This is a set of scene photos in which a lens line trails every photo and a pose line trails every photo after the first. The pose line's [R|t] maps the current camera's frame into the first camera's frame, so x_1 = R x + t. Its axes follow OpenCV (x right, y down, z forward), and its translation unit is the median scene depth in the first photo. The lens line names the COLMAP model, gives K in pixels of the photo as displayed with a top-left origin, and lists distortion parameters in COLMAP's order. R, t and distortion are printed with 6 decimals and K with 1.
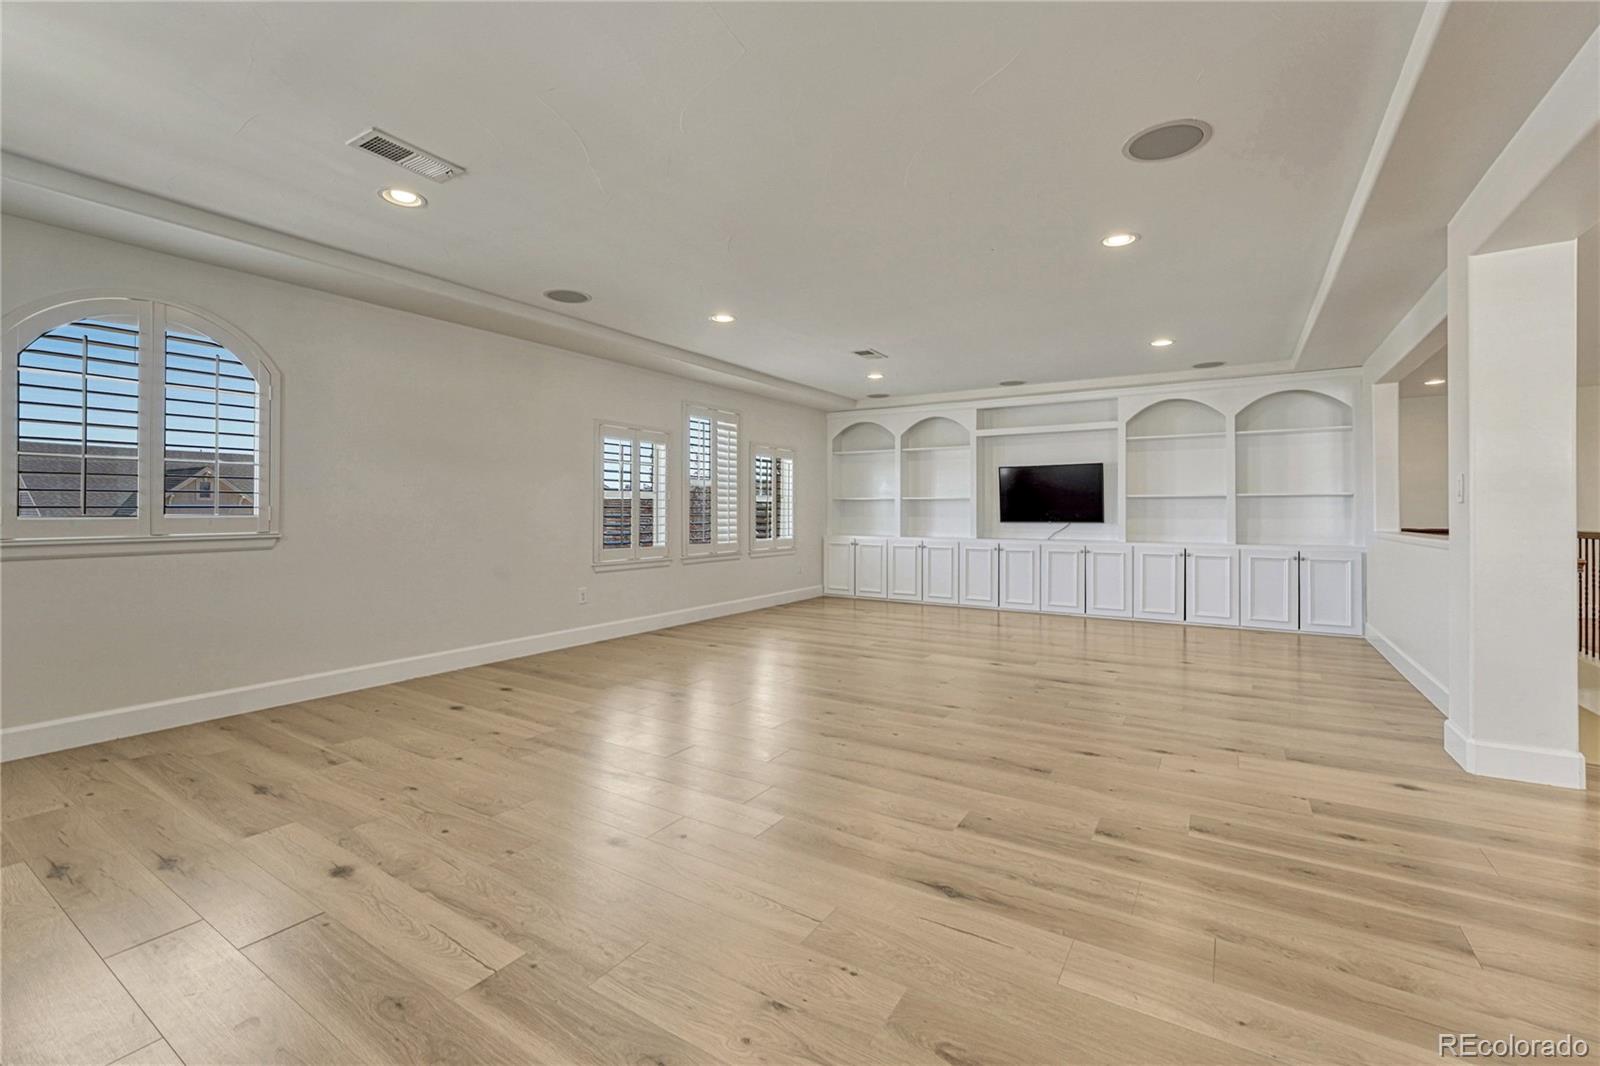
lens RADIAL K [[683.1, 0, 794.5], [0, 683.1, 521.4], [0, 0, 1]] dist [-0.013139, 0.001720]
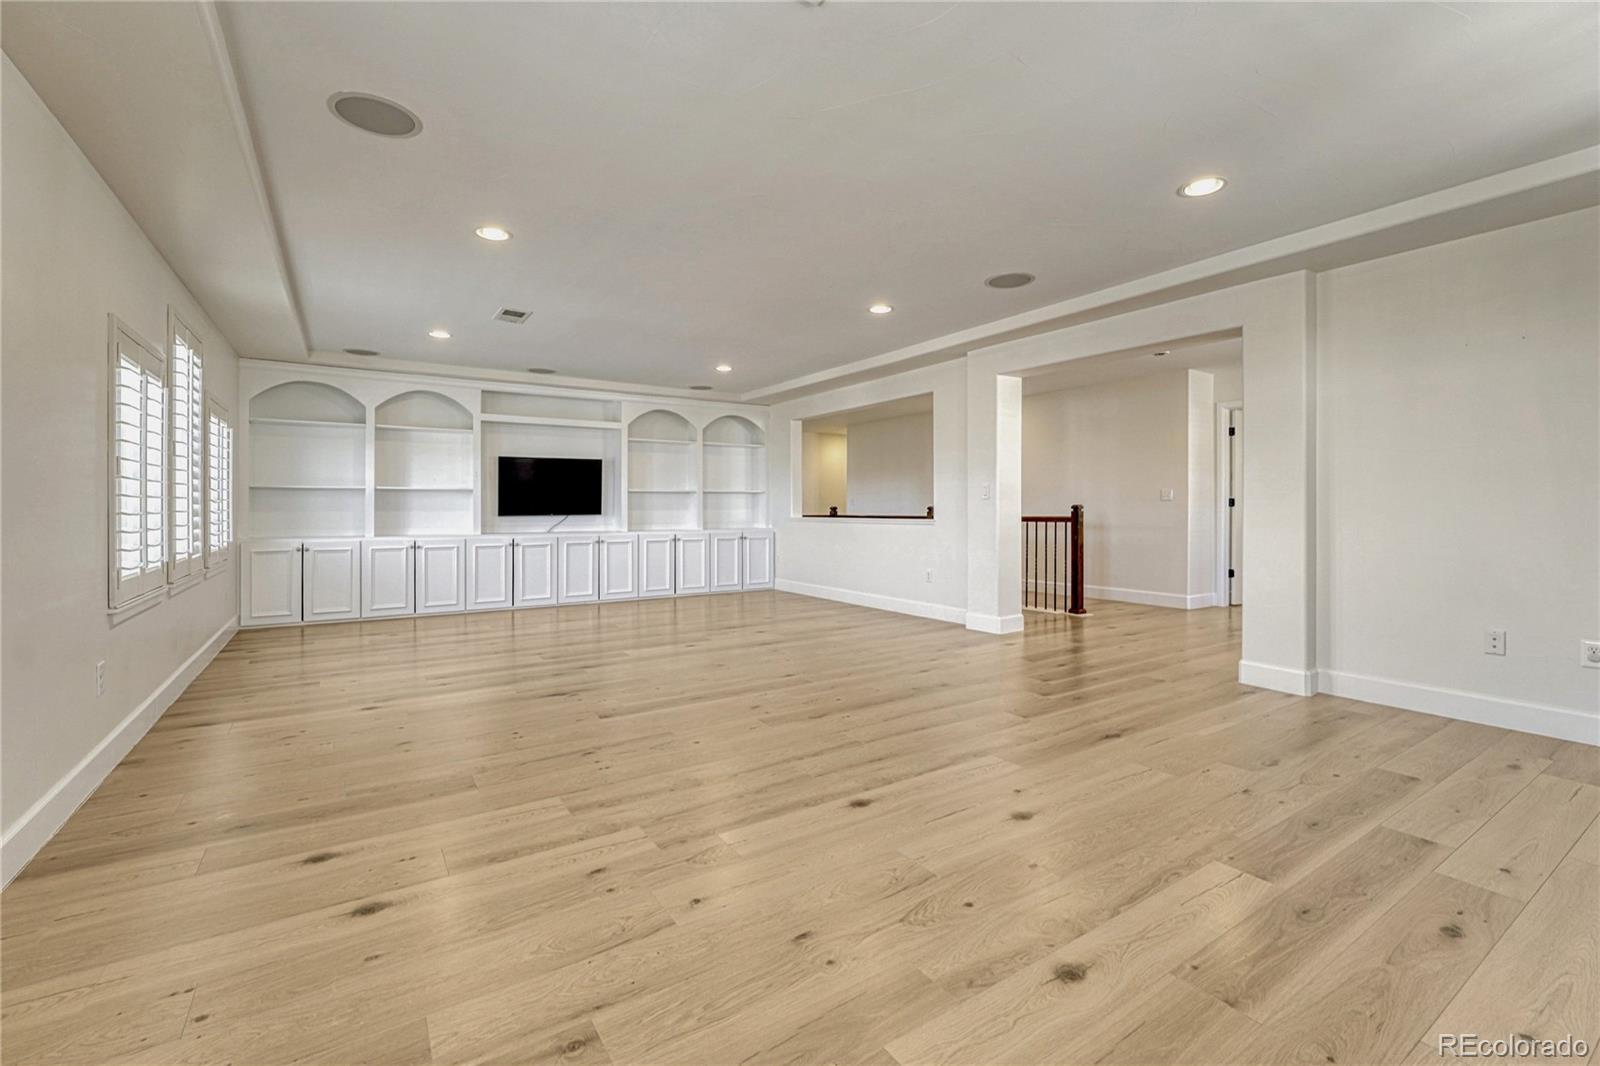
lens RADIAL K [[683.1, 0, 799.1], [0, 683.1, 533.0], [0, 0, 1]] dist [-0.013139, 0.001720]
pose [[0.411495, -0.039225, 0.910568, -0.426507], [0.014521, 0.999229, 0.036482, -0.004038], [-0.911296, -0.001790, 0.411747, 0.278525]]
